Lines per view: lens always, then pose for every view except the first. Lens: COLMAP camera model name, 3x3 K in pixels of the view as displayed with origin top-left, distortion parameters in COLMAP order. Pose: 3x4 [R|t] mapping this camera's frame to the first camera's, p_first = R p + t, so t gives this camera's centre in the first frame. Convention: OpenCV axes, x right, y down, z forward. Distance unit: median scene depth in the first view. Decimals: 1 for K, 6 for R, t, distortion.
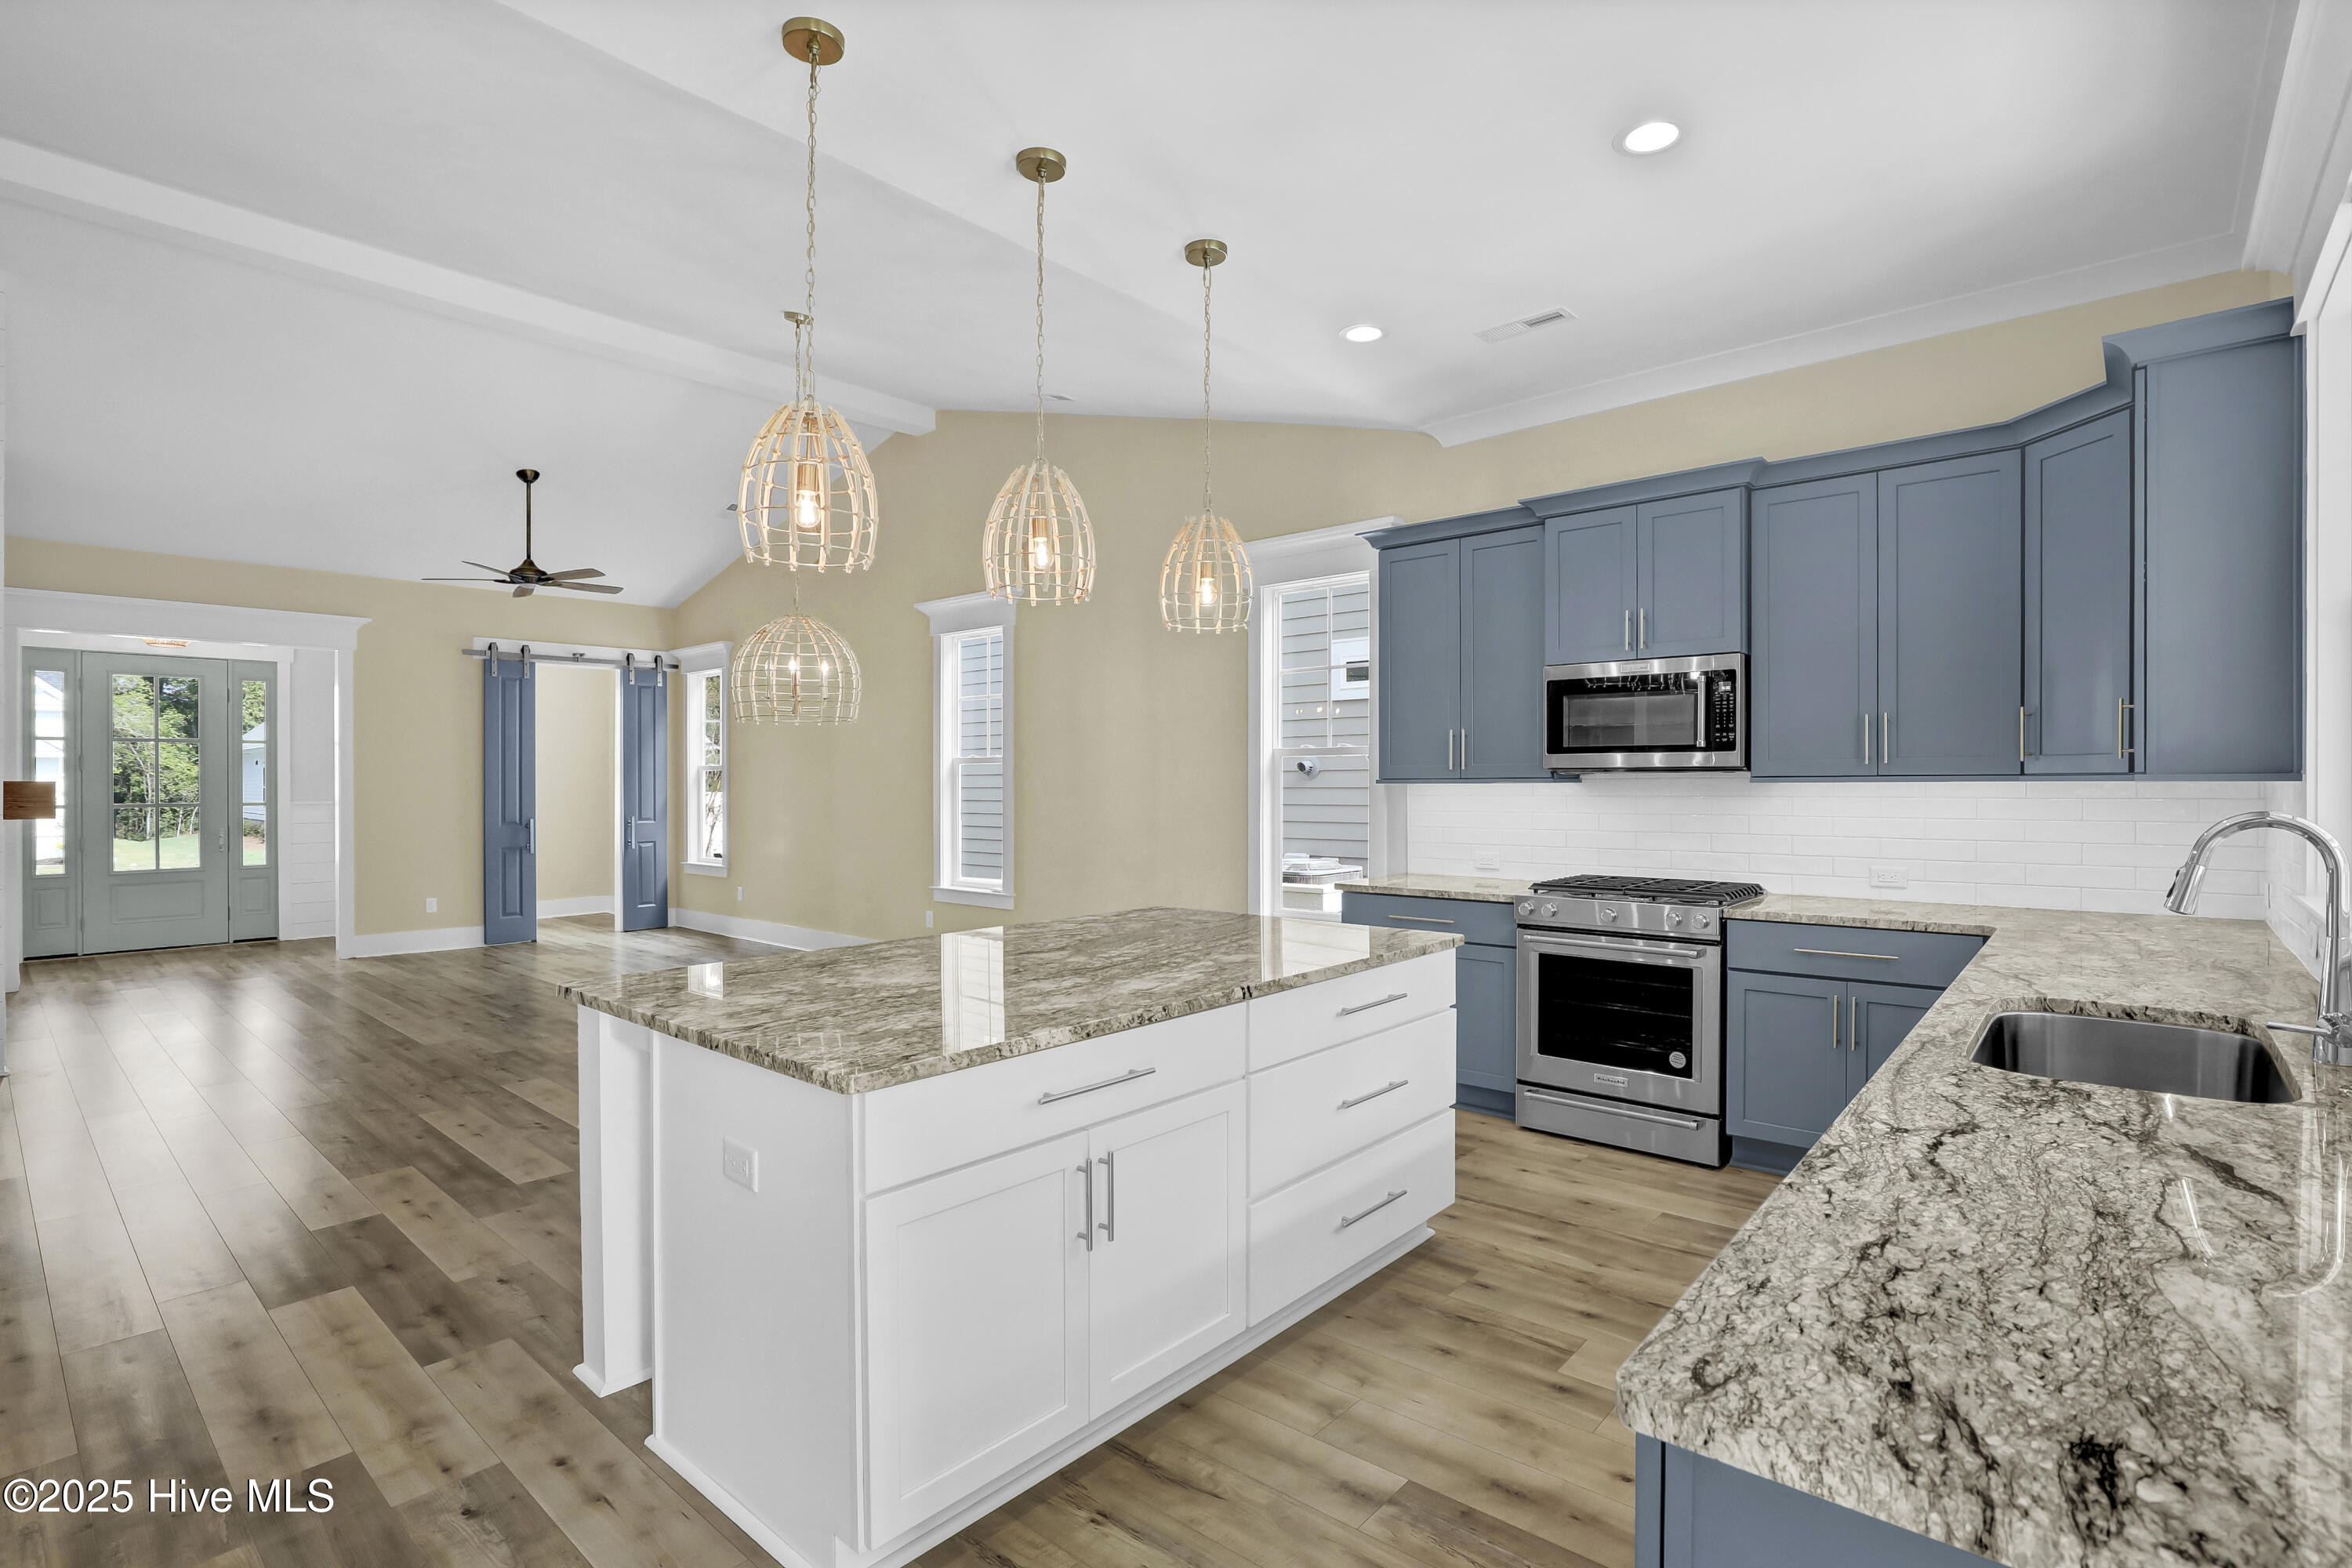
lens RADIAL K [[1099.0, 0, 1192.4], [0, 1099.0, 786.0], [0, 0, 1]] dist [-0.024648, -0.000446]
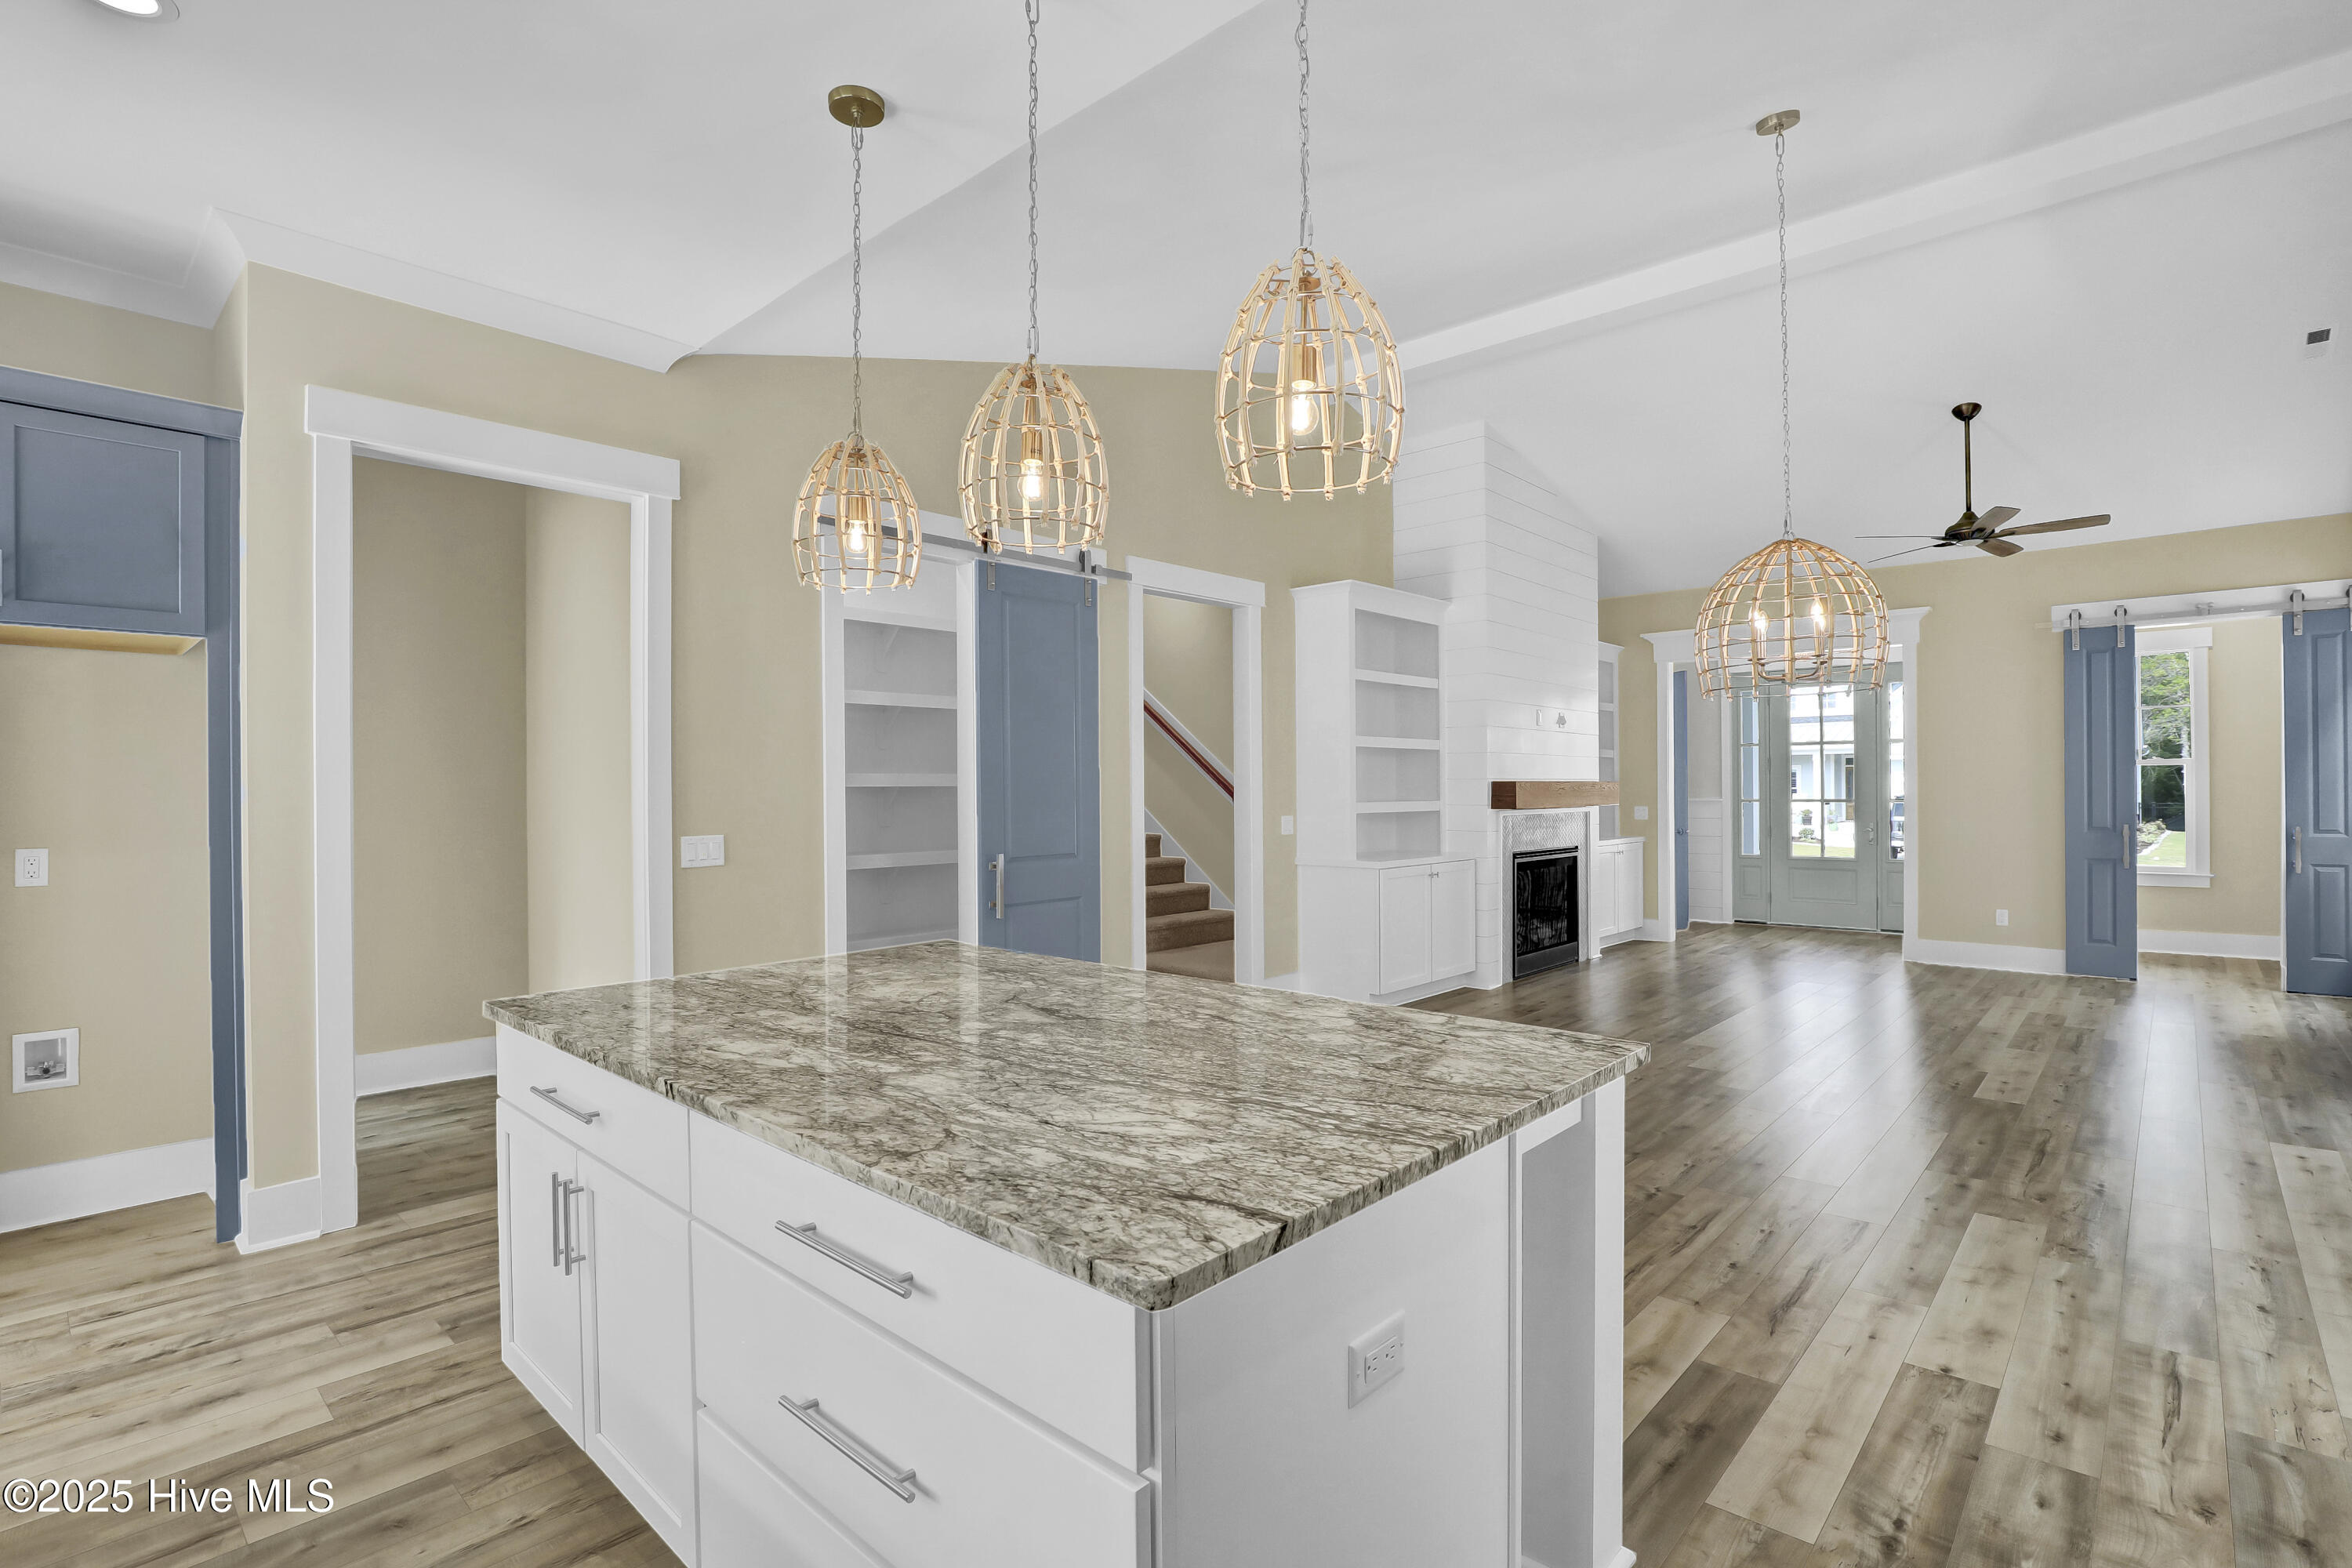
lens RADIAL K [[1099.0, 0, 1191.5], [0, 1099.0, 786.6], [0, 0, 1]] dist [-0.024648, -0.000446]
pose [[-0.014376, 0.004550, -0.999886, 0.201222], [0.000880, 0.999989, 0.004538, -0.001832], [0.999896, -0.000814, -0.014380, 0.367252]]
